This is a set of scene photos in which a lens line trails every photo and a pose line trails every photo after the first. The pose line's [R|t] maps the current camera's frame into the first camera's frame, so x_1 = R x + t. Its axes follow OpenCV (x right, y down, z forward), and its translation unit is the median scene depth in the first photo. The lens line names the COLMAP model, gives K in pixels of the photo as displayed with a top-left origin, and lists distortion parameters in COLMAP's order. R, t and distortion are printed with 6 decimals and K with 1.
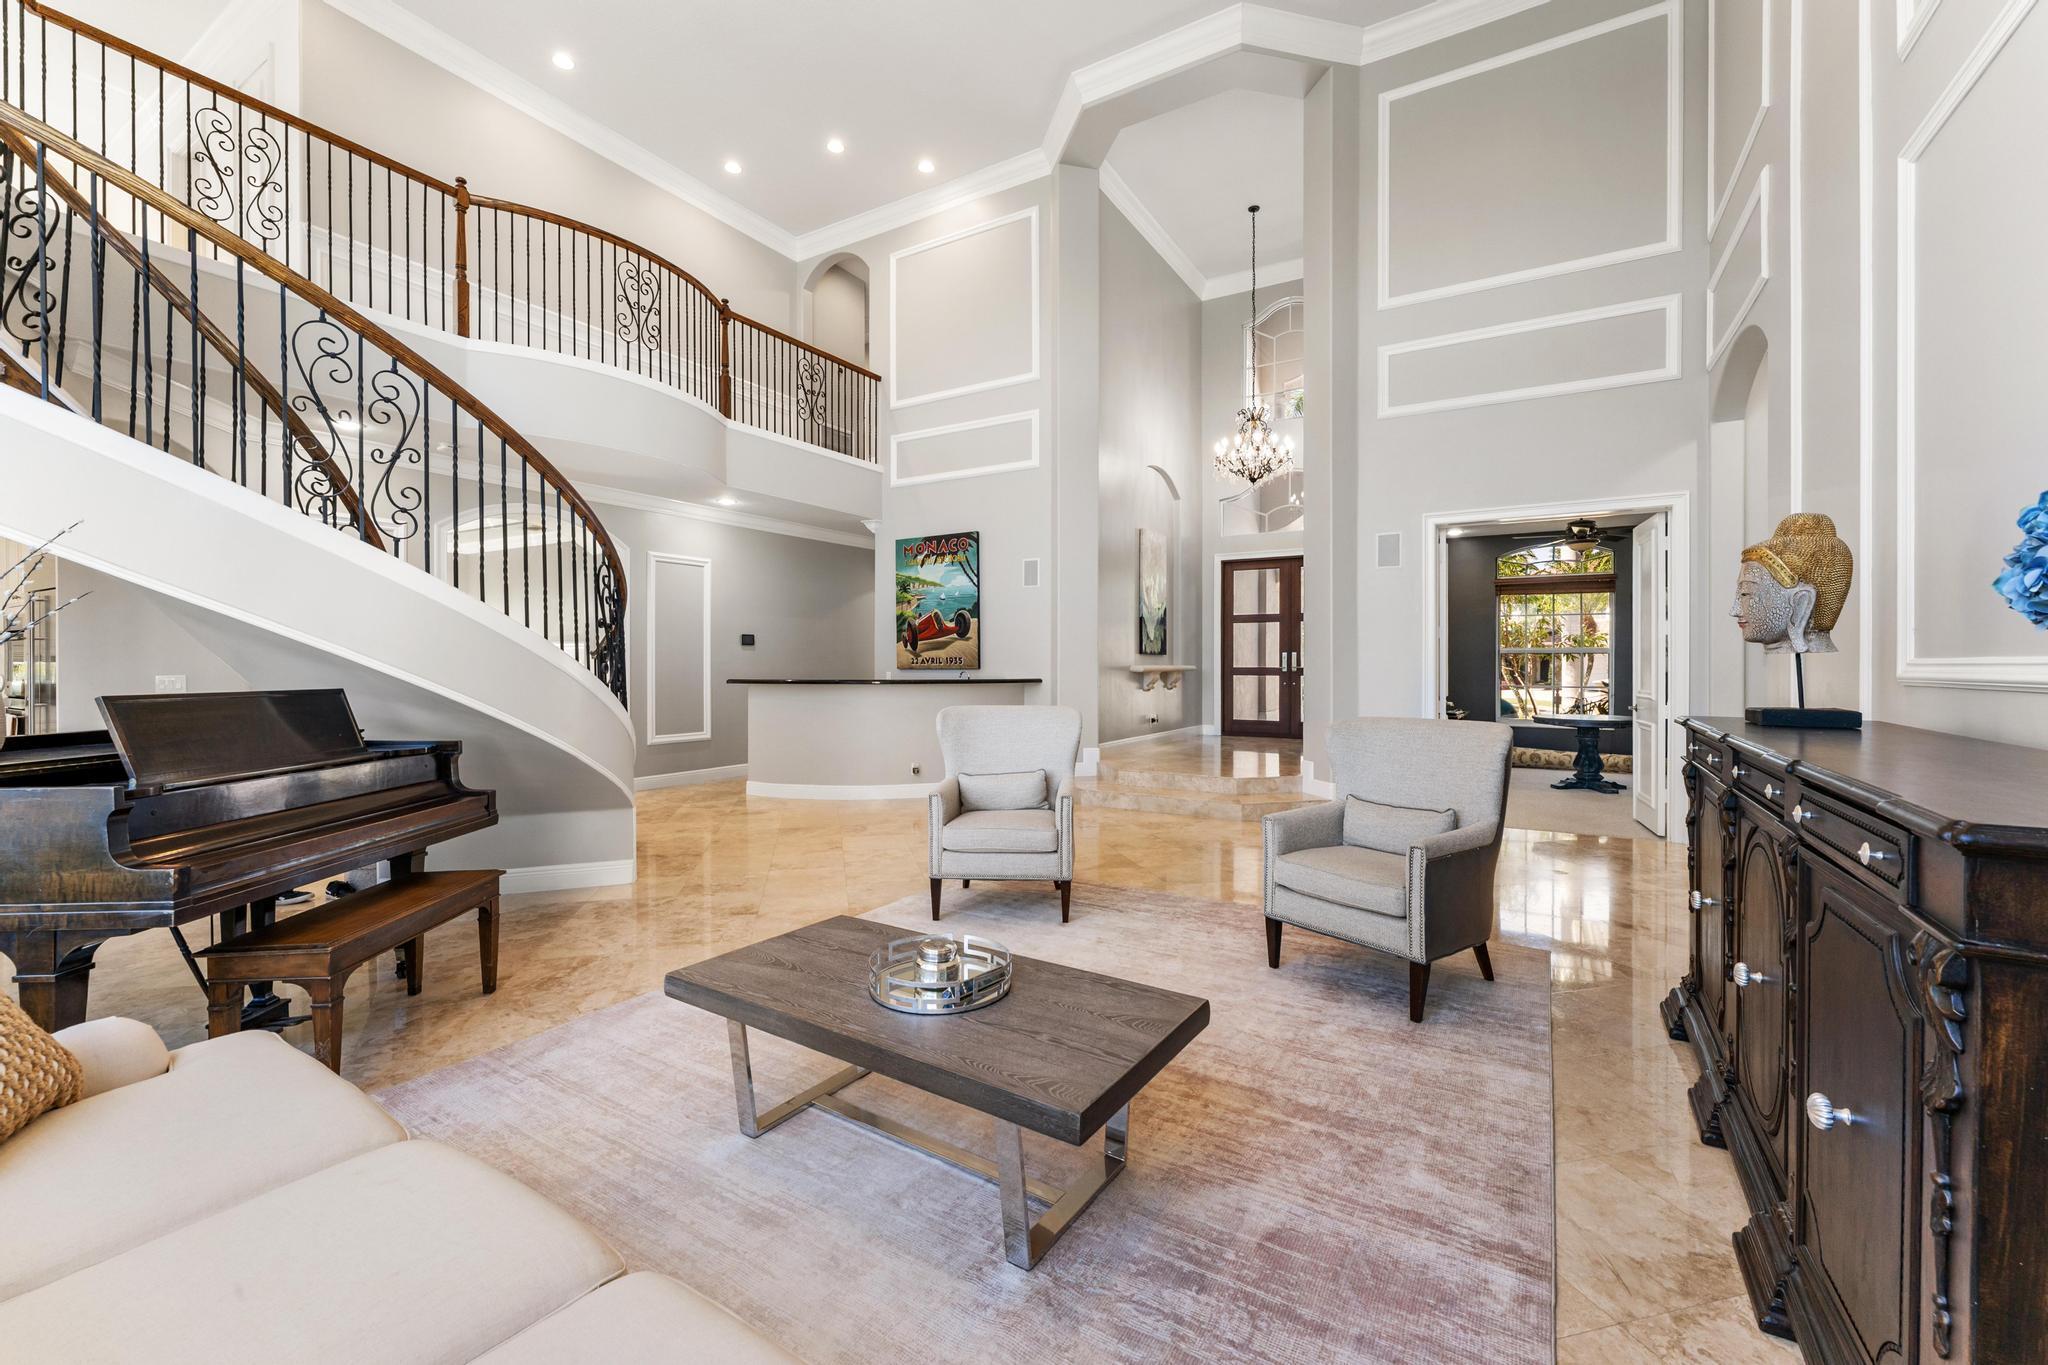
lens RADIAL K [[820.6, 0, 1024.0], [0, 820.6, 682.5], [0, 0, 1]] dist [0.000182, -0.000099]
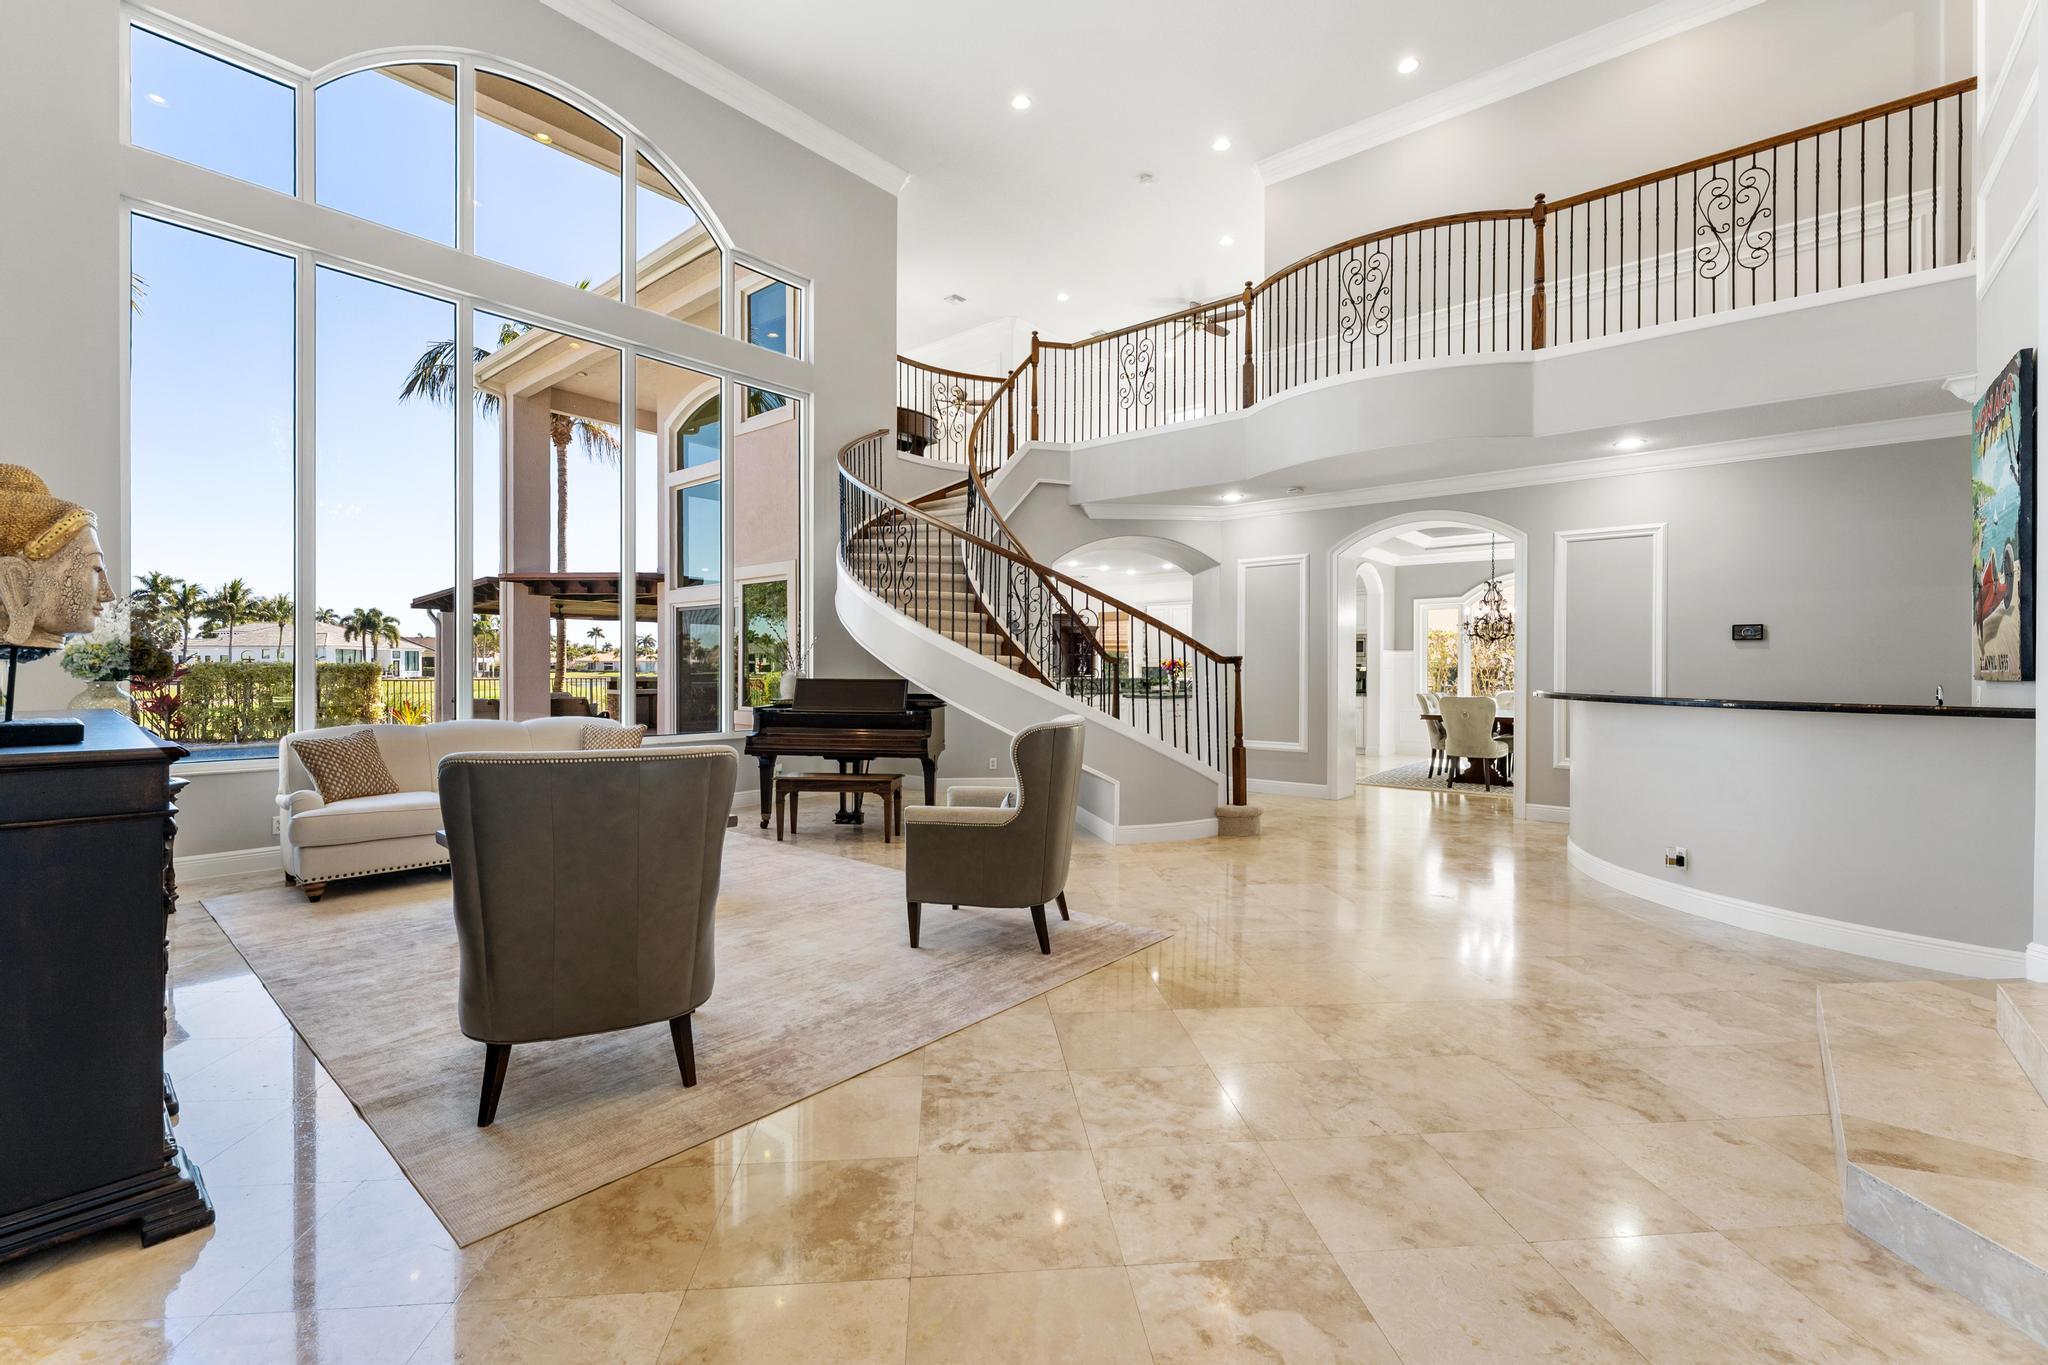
lens RADIAL K [[874.8, 0, 1027.4], [0, 874.8, 673.6], [0, 0, 1]] dist [-0.001894, -0.000714]
pose [[-0.148021, 0.003583, -0.988978, 0.901992], [-0.026754, 0.999613, 0.007626, -0.019818], [0.988622, 0.027588, -0.147868, 1.145038]]
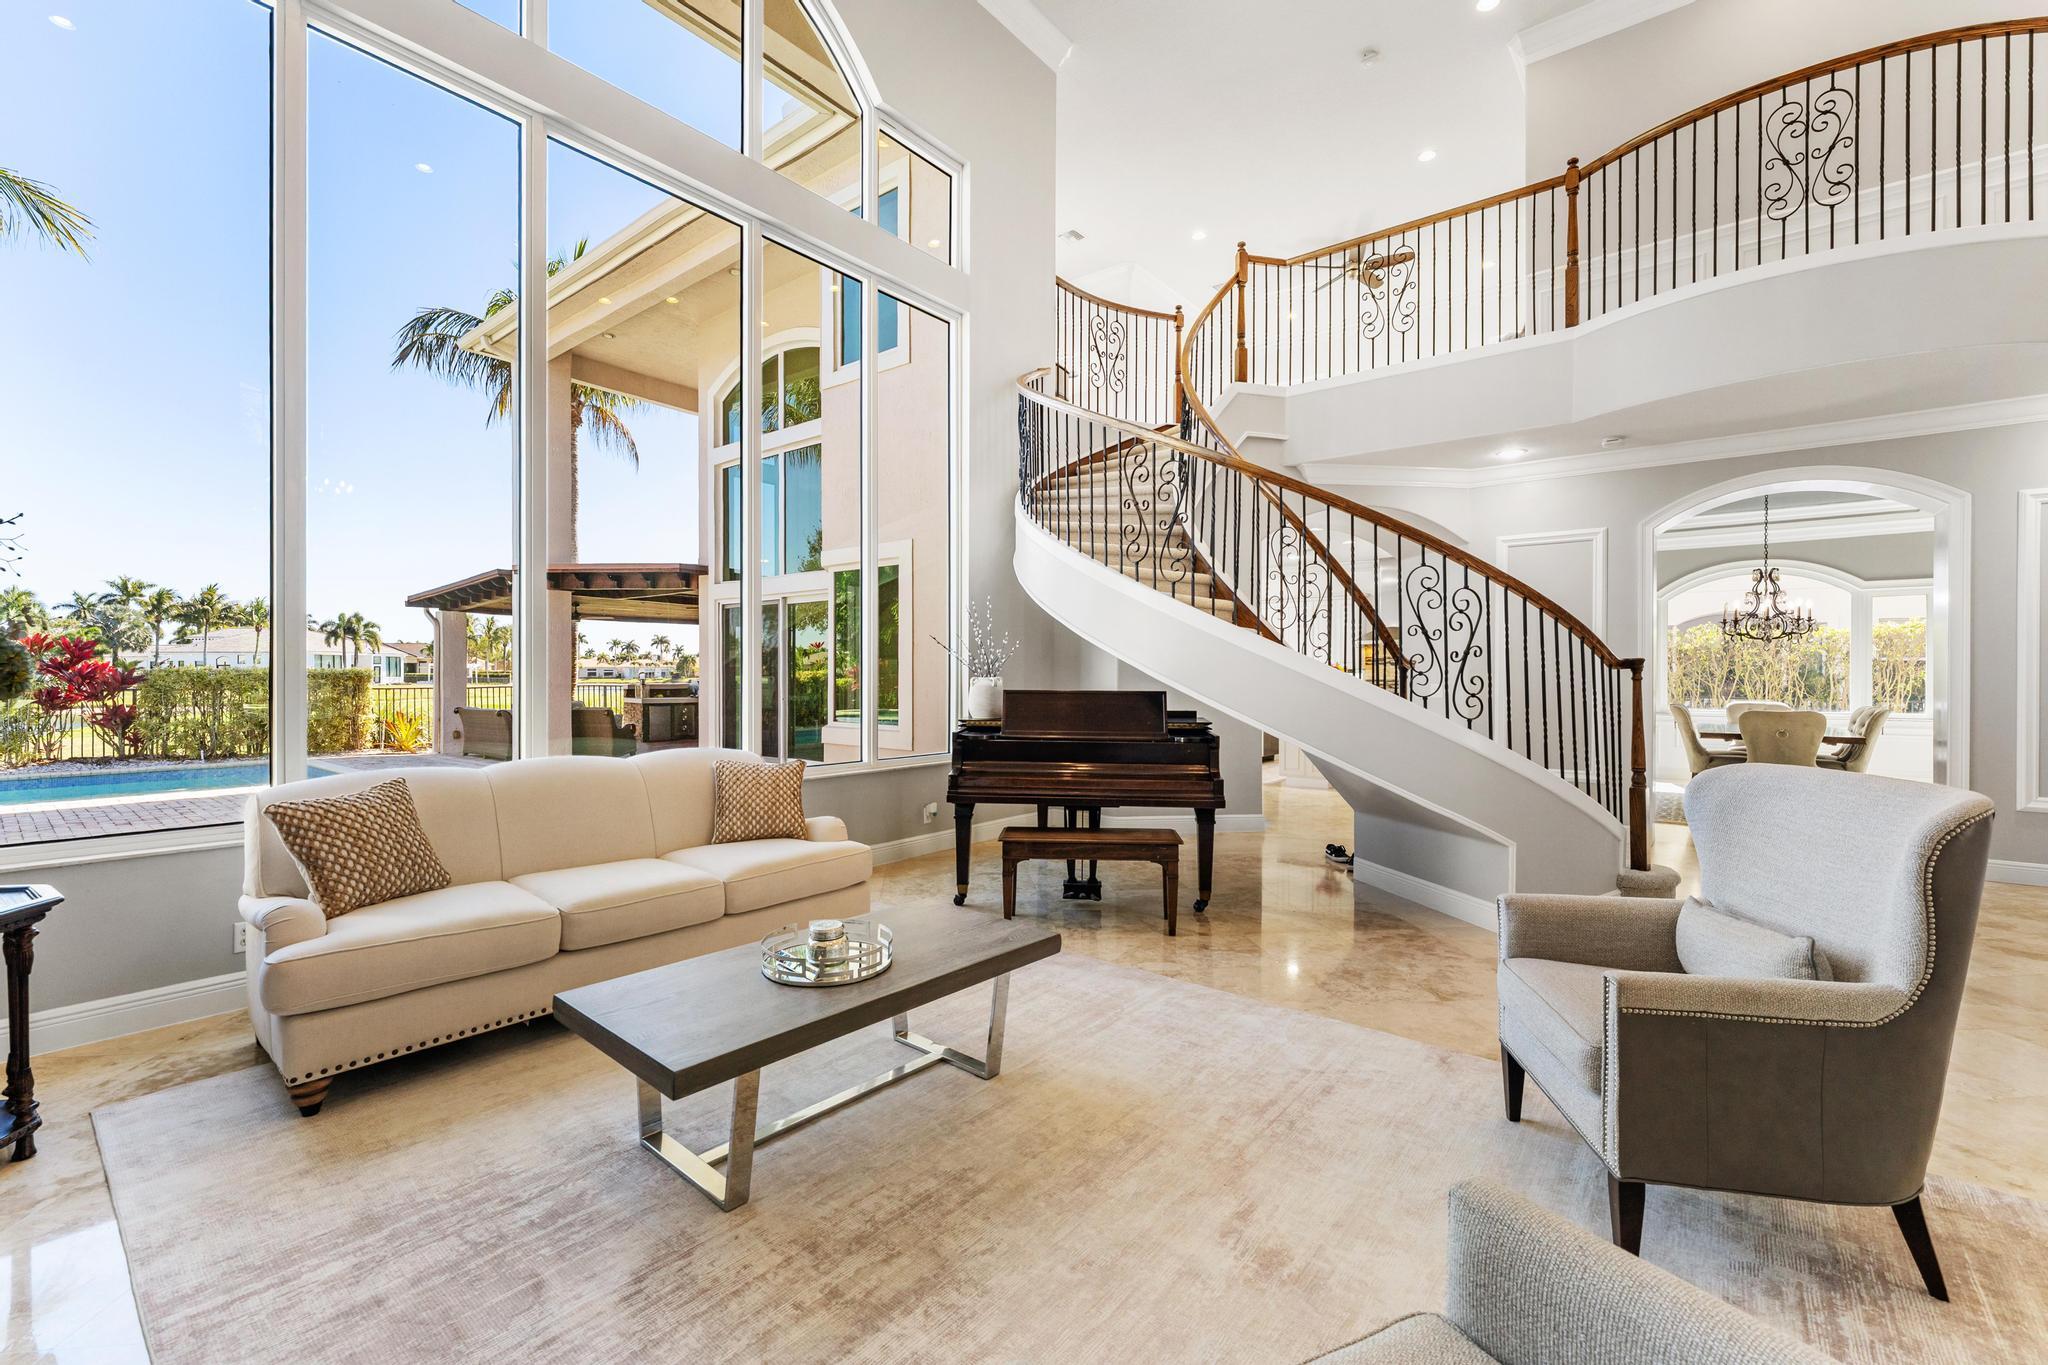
lens RADIAL K [[853.2, 0, 1024.0], [0, 853.2, 682.5], [0, 0, 1]] dist [-0.003129, -0.000172]
pose [[-0.122950, 0.007645, -0.992383, 0.476606], [-0.026376, 0.999592, 0.010968, -0.010442], [0.992062, 0.027523, -0.122698, 0.665833]]
